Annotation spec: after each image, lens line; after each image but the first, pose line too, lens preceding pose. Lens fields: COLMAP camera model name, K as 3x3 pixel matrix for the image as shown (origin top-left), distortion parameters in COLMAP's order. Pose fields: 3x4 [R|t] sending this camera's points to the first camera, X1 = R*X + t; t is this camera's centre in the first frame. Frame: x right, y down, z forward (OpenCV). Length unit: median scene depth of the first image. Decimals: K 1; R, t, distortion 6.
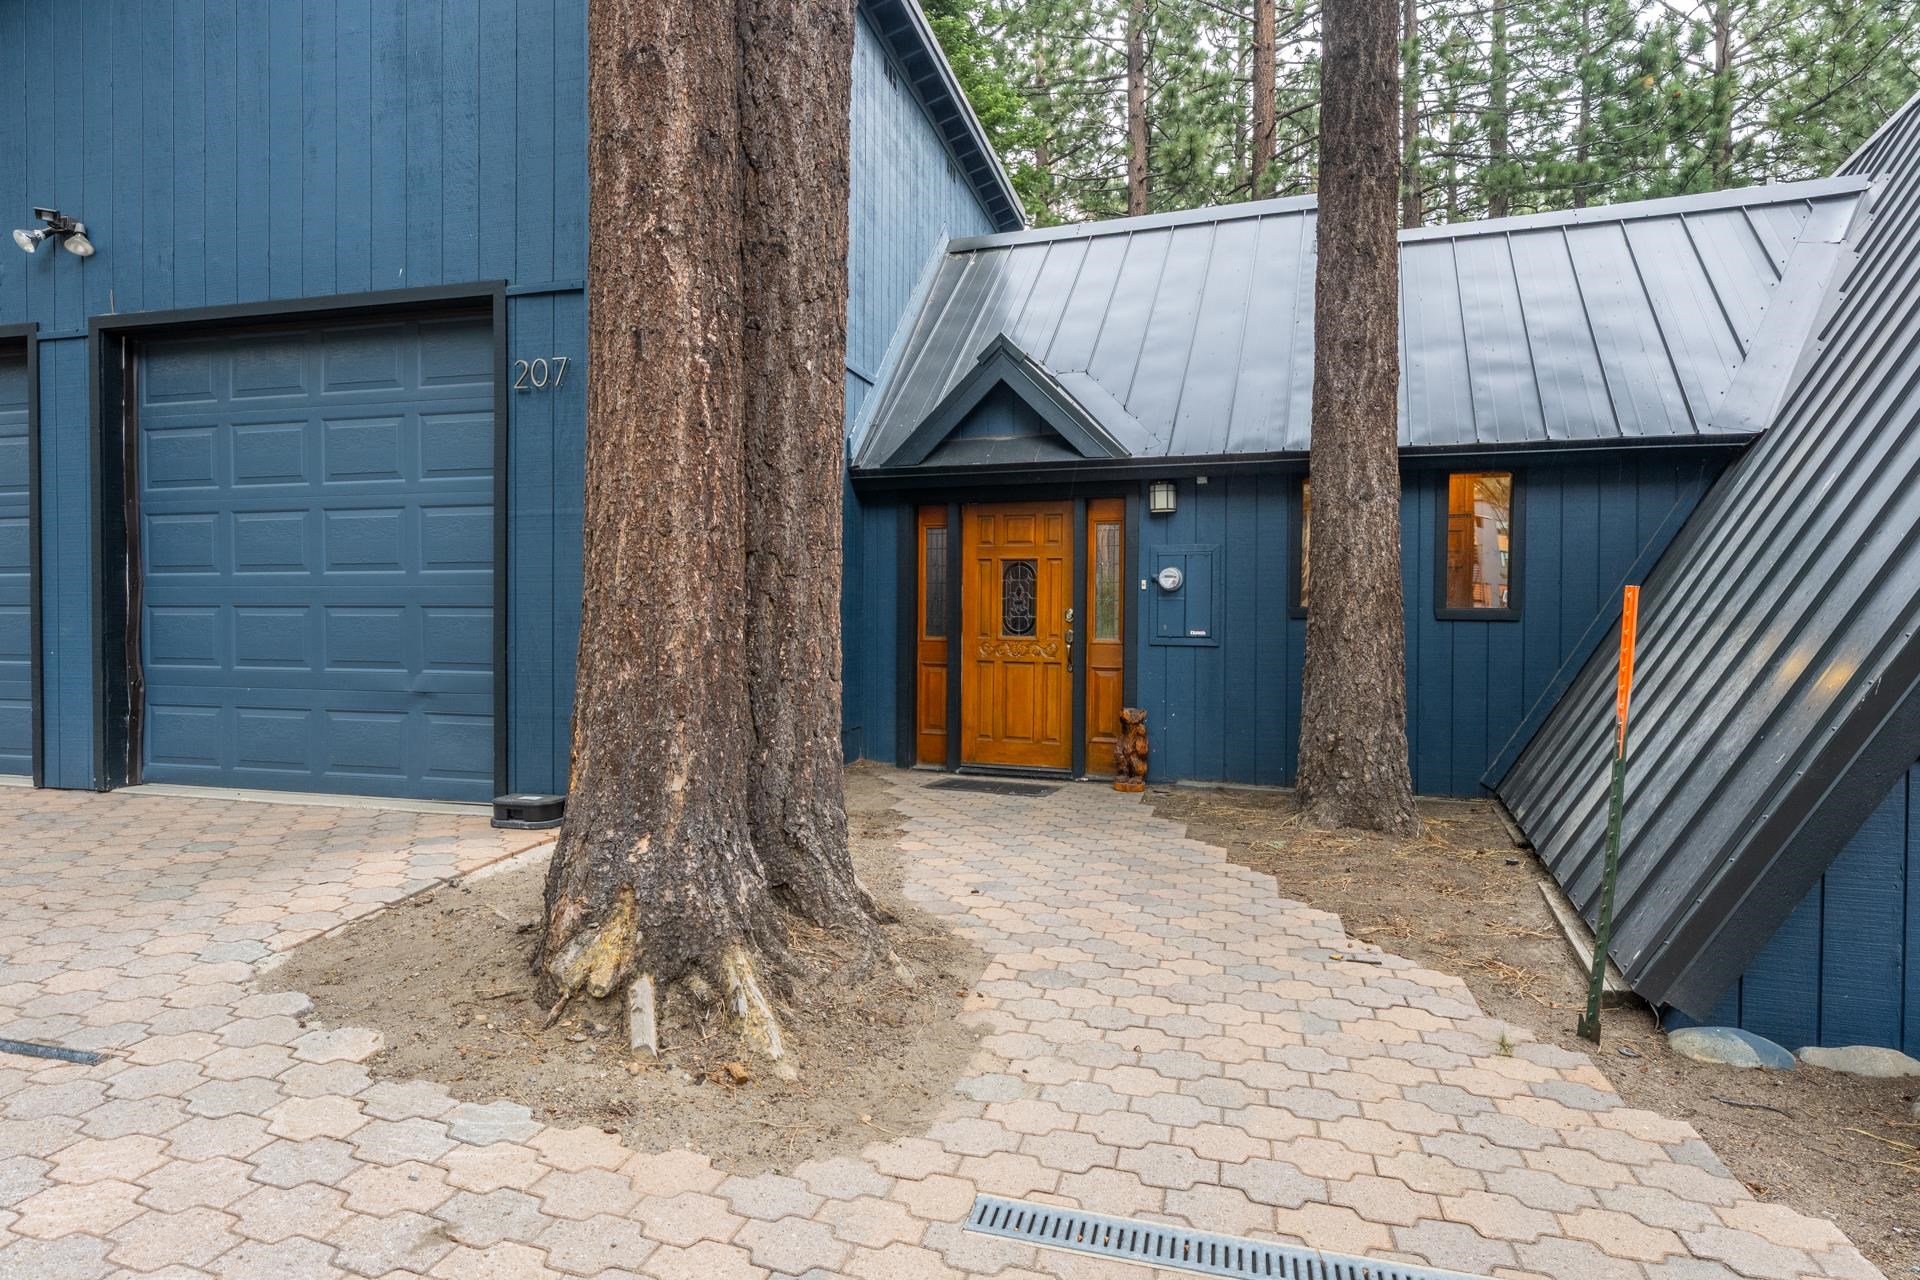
lens RADIAL K [[1078.5, 0, 959.1], [0, 1078.5, 640.6], [0, 0, 1]] dist [-0.004682, -0.001534]
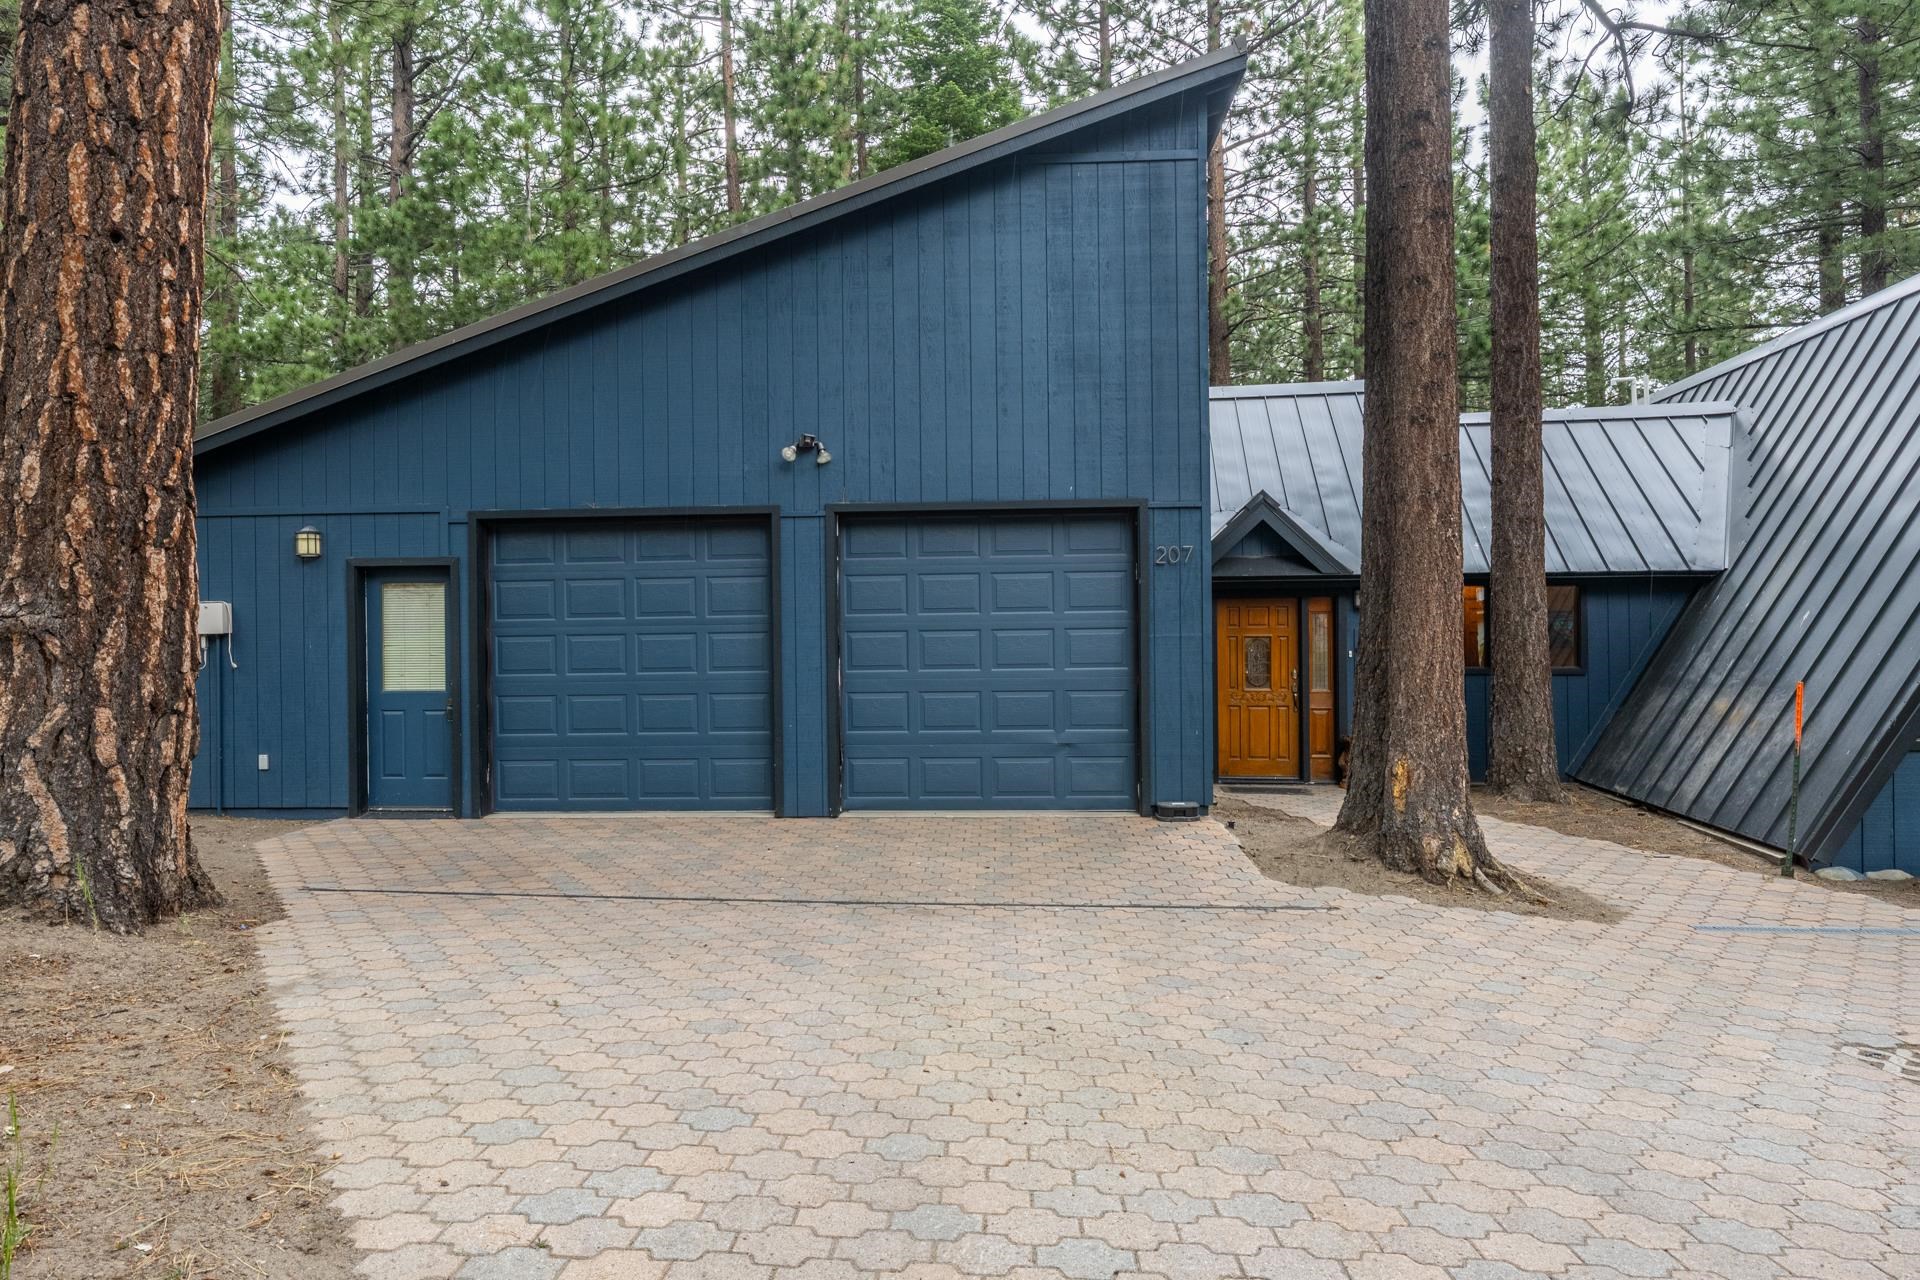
lens RADIAL K [[1078.5, 0, 961.1], [0, 1078.5, 637.9], [0, 0, 1]] dist [-0.004682, -0.001534]
pose [[0.977603, -0.016121, 0.209839, -0.903436], [0.020134, 0.999653, -0.017002, -0.078421], [-0.209492, 0.020846, 0.977588, -0.500582]]
